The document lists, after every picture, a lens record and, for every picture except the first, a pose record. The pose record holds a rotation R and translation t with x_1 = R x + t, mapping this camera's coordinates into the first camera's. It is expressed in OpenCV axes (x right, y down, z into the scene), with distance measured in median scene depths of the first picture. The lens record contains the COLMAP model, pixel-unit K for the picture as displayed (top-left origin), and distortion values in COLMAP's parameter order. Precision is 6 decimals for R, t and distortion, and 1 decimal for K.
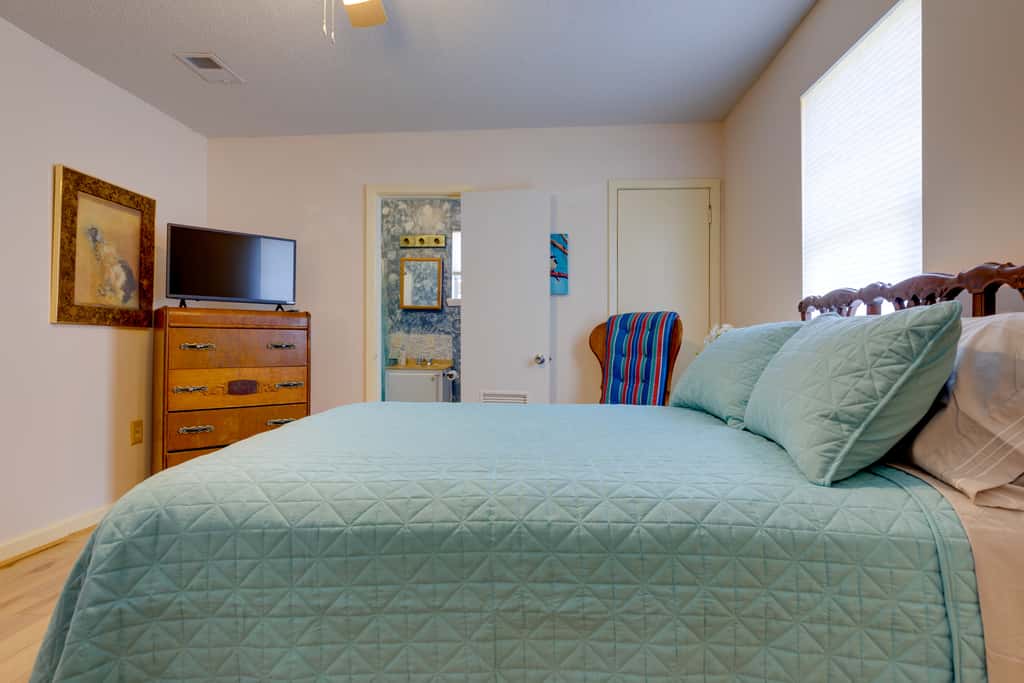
lens RADIAL K [[472.6, 0, 517.5], [0, 472.6, 337.0], [0, 0, 1]] dist [0.002175, 0.000005]
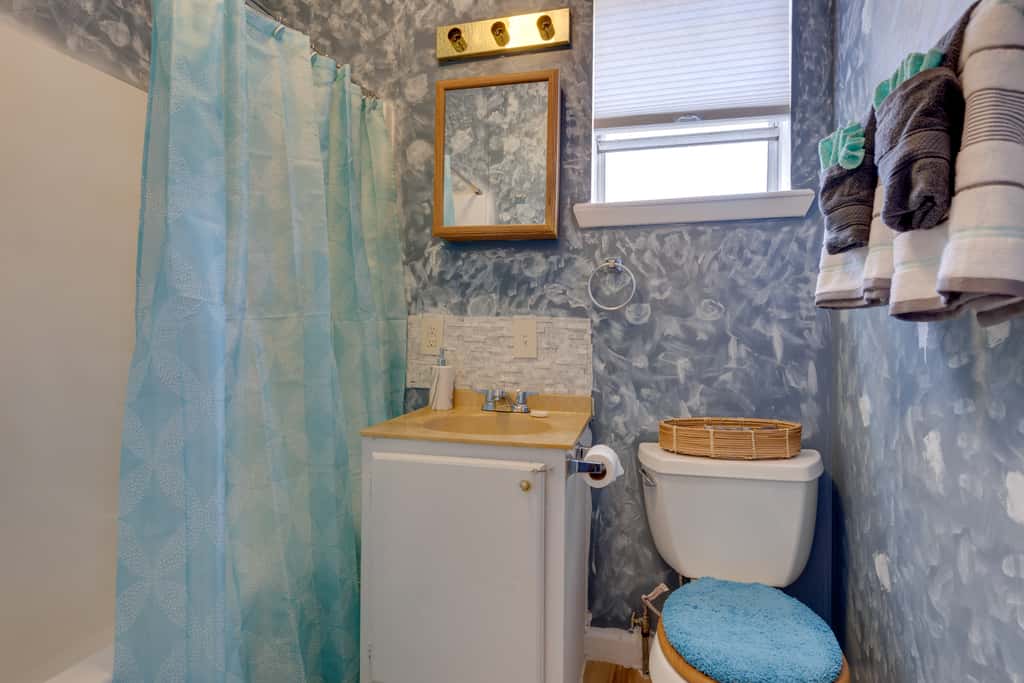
lens RADIAL K [[472.6, 0, 513.9], [0, 472.6, 338.8], [0, 0, 1]] dist [0.002175, 0.000005]
pose [[0.972262, 0.005504, -0.233829, -0.114679], [-0.002109, 0.999889, 0.014764, 0.005261], [0.233884, -0.013861, 0.972166, 0.678887]]
